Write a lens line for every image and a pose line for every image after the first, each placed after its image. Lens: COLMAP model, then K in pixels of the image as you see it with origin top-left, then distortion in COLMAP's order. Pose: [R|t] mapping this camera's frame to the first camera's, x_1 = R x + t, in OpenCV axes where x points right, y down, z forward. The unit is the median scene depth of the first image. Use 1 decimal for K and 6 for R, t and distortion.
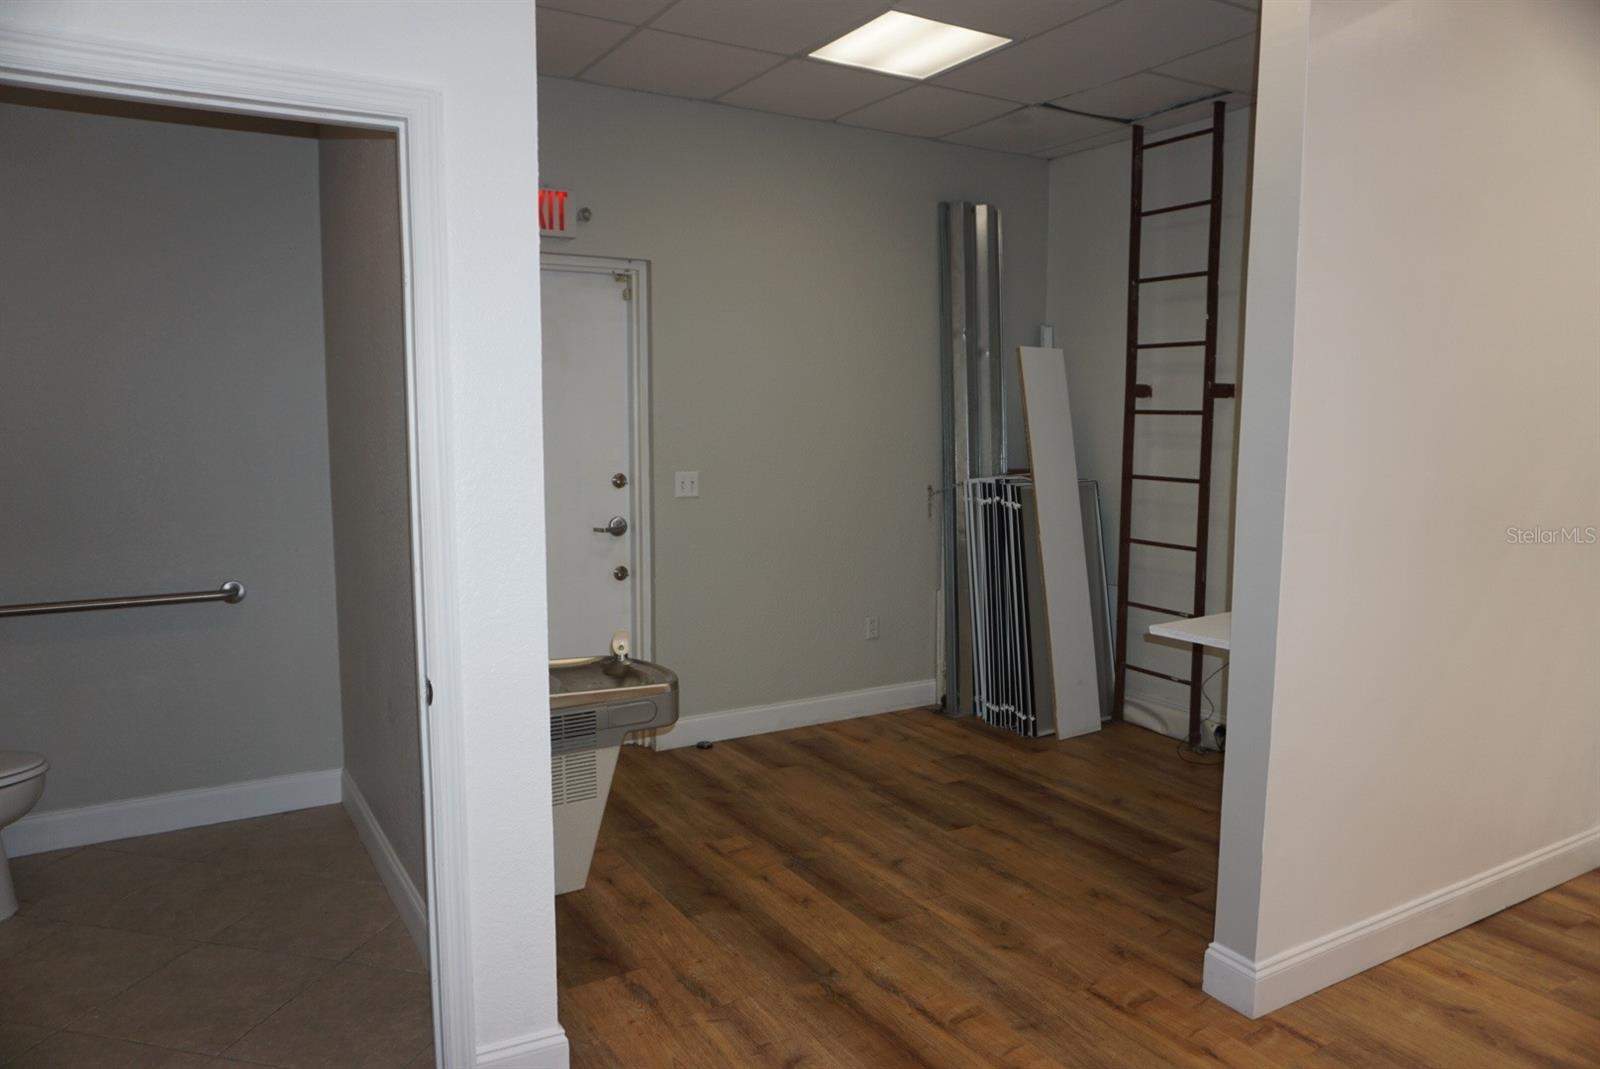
lens RADIAL K [[1062.0, 0, 795.3], [0, 1062.0, 534.5], [0, 0, 1]] dist [-0.042553, 0.011891]
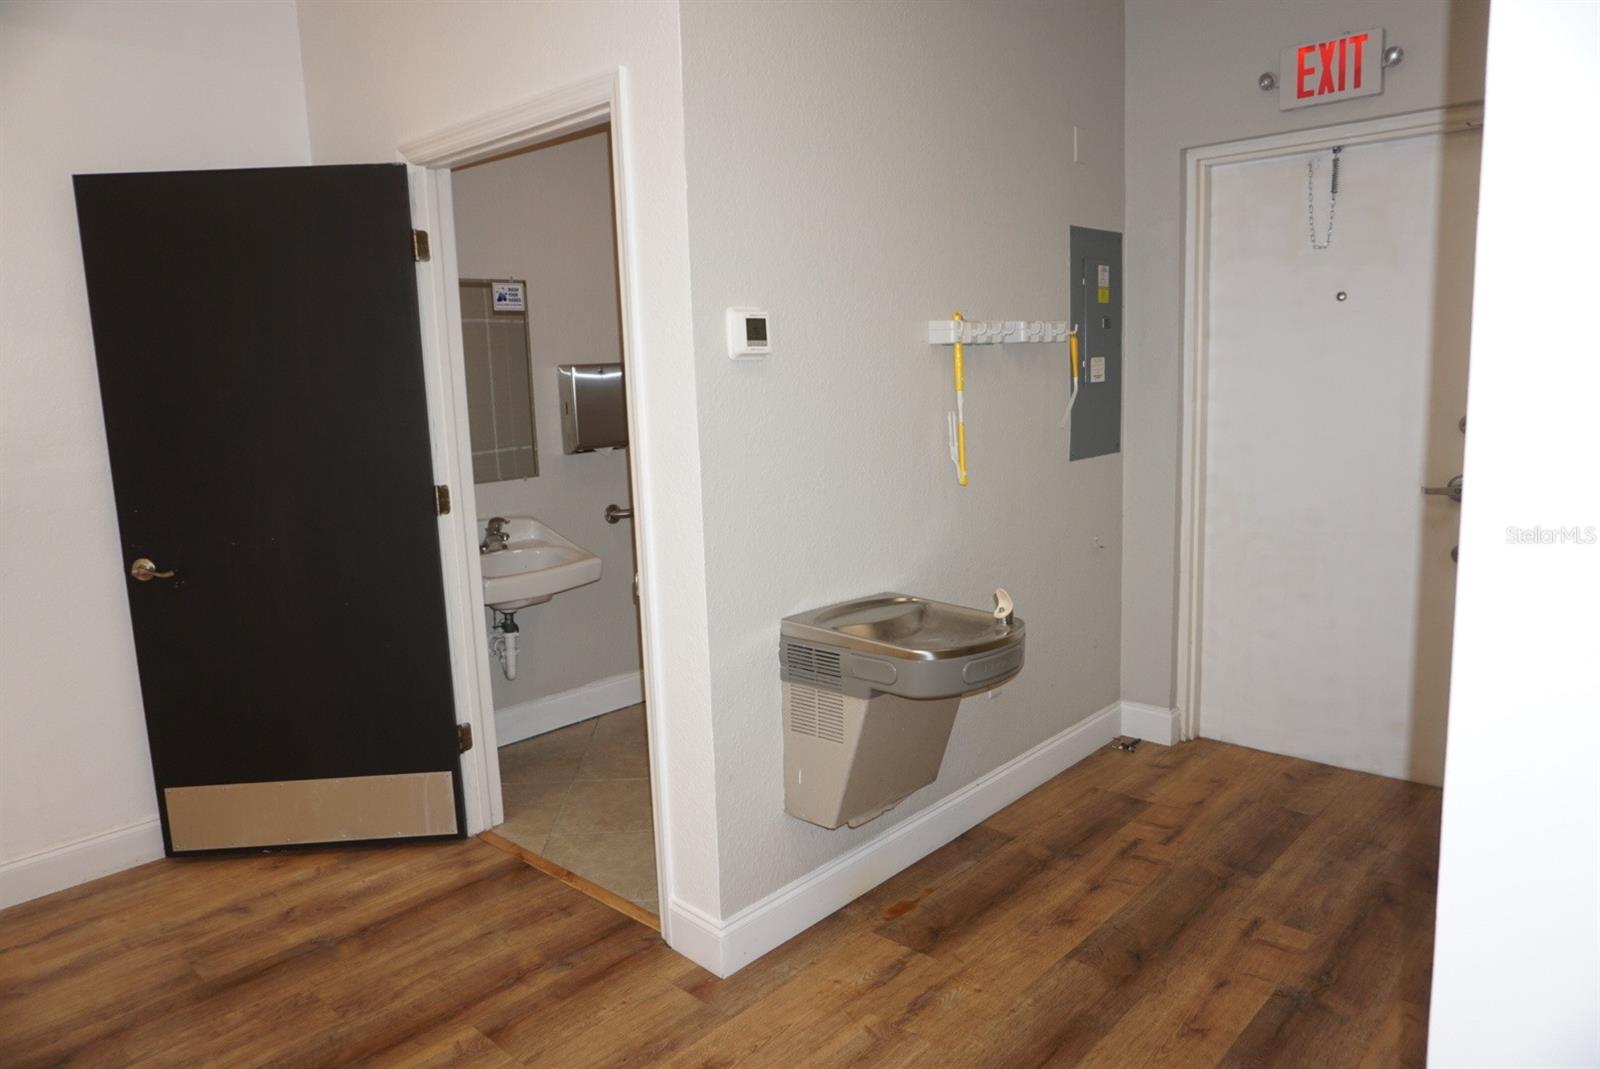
lens RADIAL K [[1062.0, 0, 794.0], [0, 1062.0, 532.2], [0, 0, 1]] dist [-0.042553, 0.011891]
pose [[0.278349, 0.138724, -0.950409, 0.385284], [-0.073242, 0.989699, 0.123008, -0.032317], [0.957683, 0.035371, 0.285643, 0.375475]]
